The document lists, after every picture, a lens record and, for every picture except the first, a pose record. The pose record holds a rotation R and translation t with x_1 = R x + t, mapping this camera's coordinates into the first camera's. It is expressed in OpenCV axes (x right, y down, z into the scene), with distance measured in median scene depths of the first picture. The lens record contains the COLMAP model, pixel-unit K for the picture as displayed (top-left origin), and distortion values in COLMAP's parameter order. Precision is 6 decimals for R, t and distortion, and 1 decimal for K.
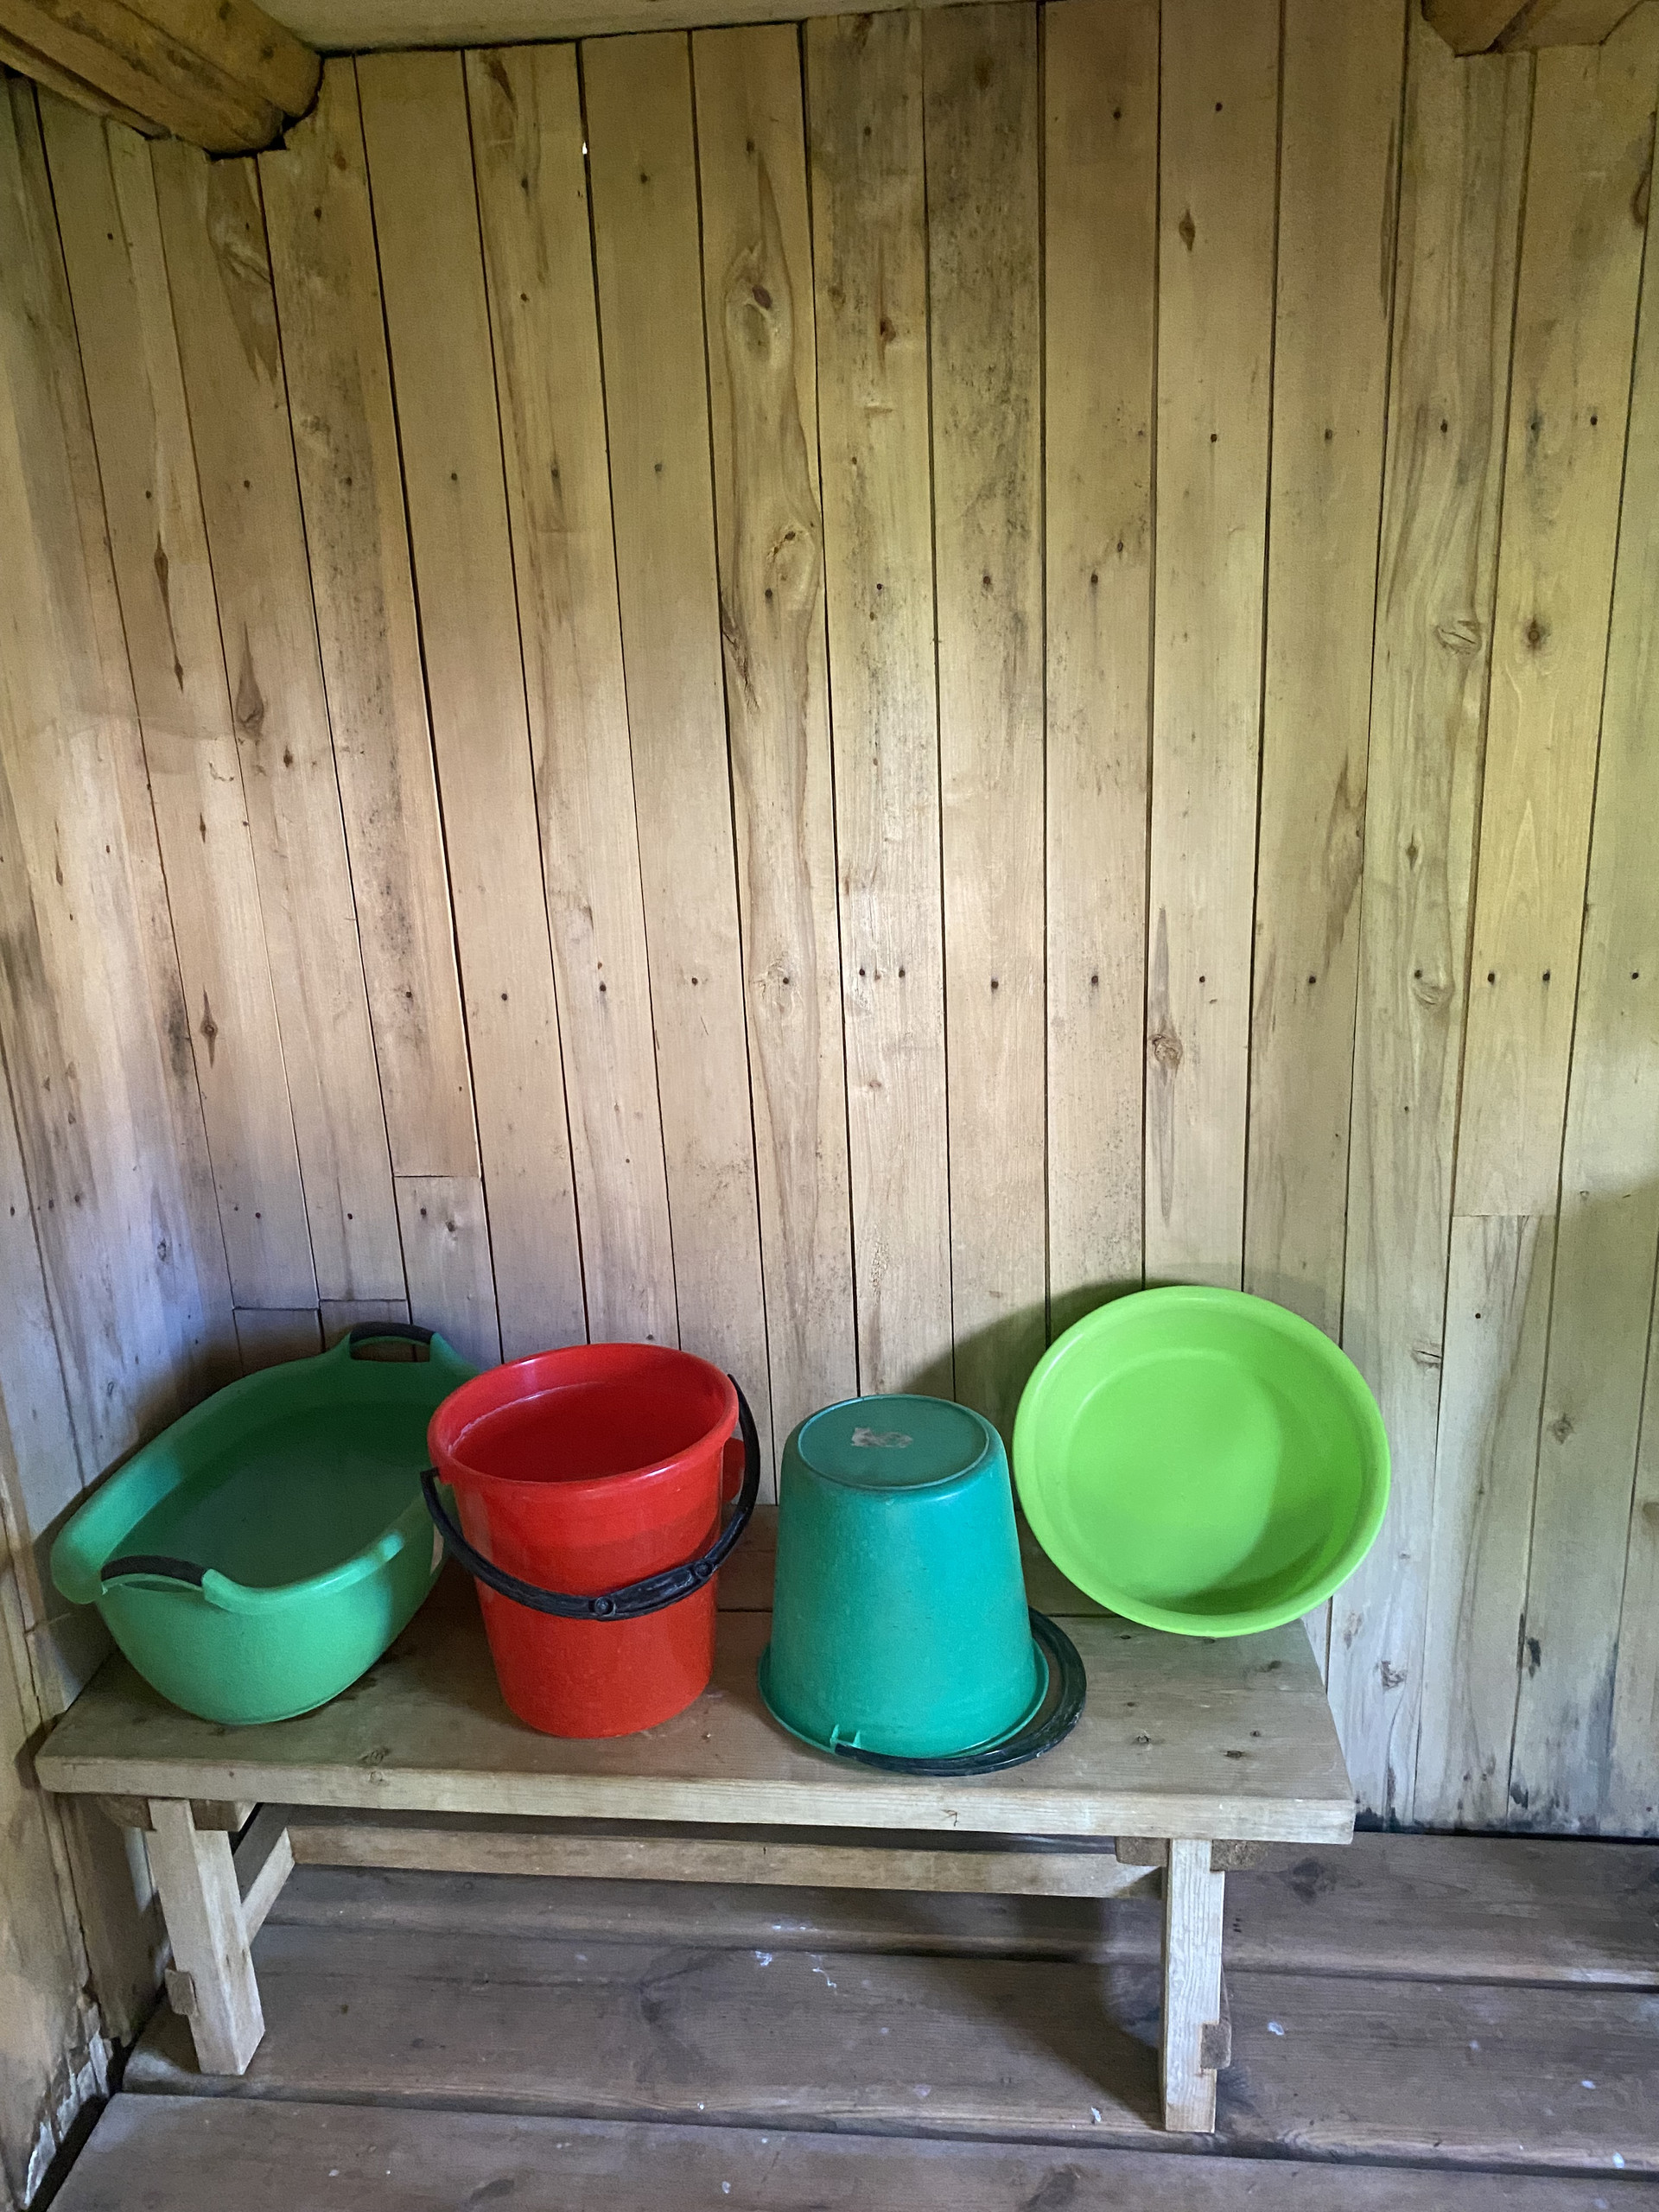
lens RADIAL K [[1702.2, 0, 817.1], [0, 1702.2, 1109.2], [0, 0, 1]] dist [0.048184, -0.032593]
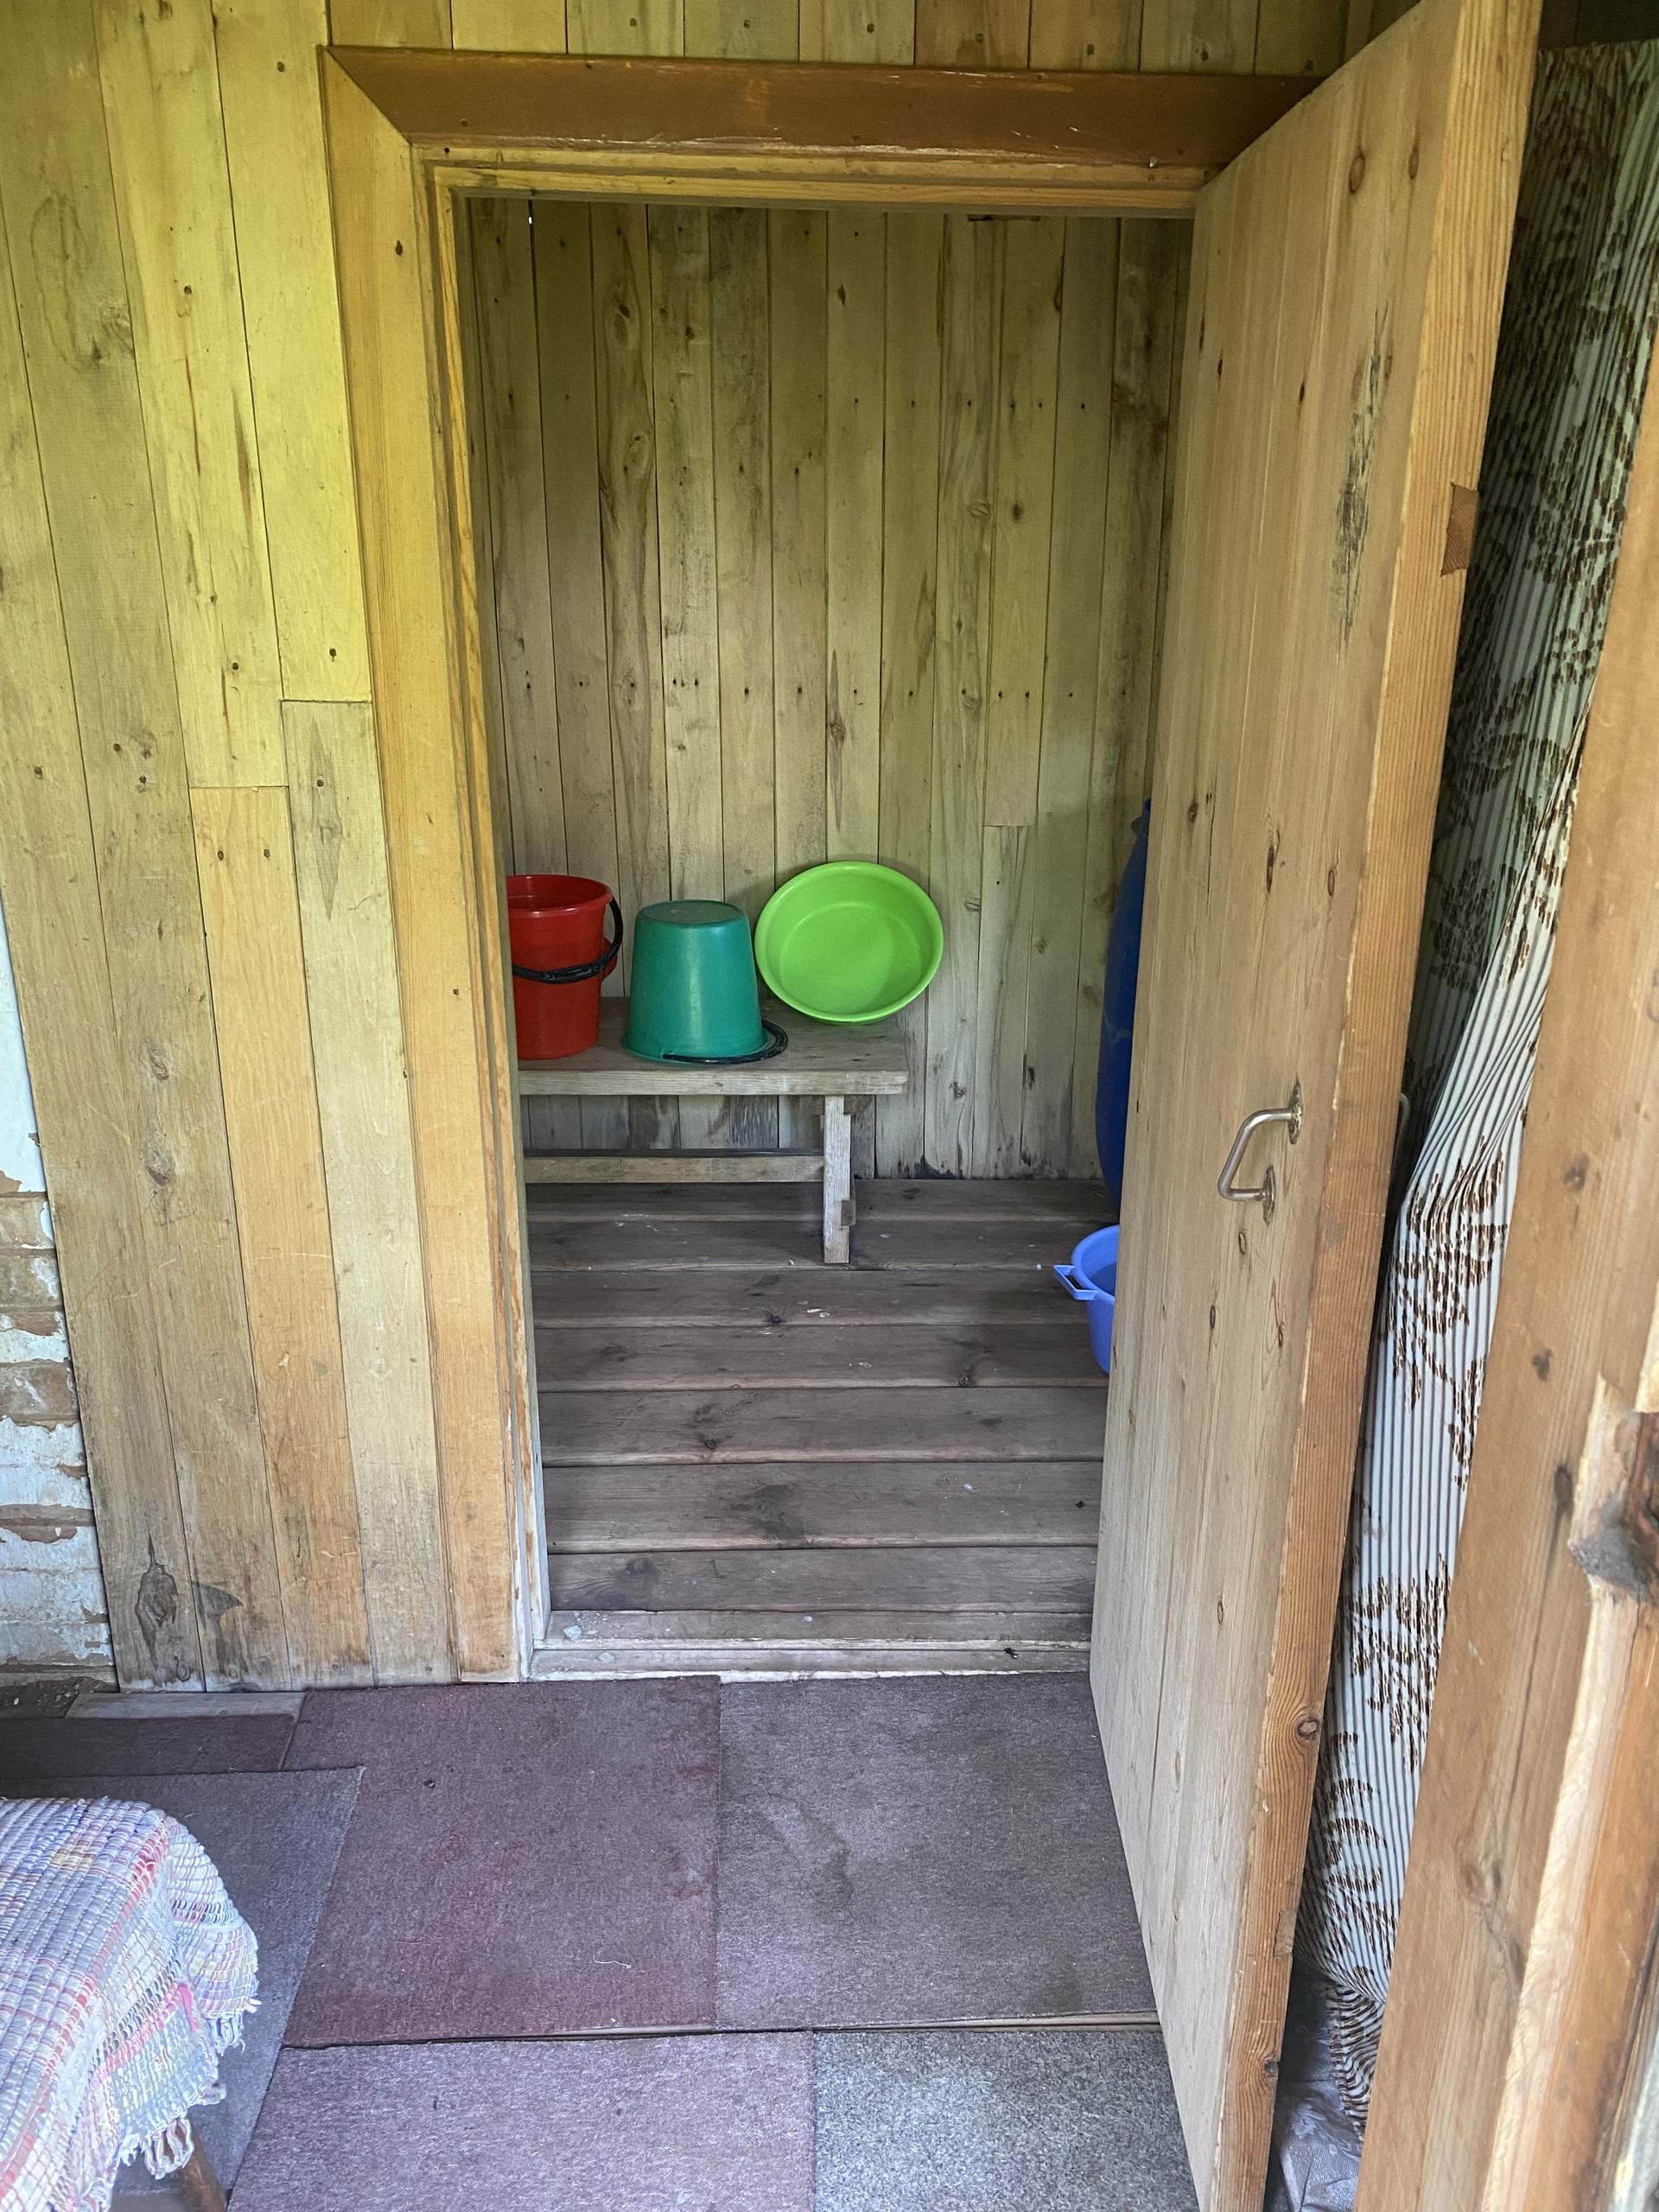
lens RADIAL K [[1702.2, 0, 840.7], [0, 1702.2, 1117.2], [0, 0, 1]] dist [0.048184, -0.032593]
pose [[0.989965, 0.001848, 0.141298, -0.058295], [-0.010365, 0.998171, 0.059563, 0.289634], [-0.140930, -0.060430, 0.988174, -0.919592]]
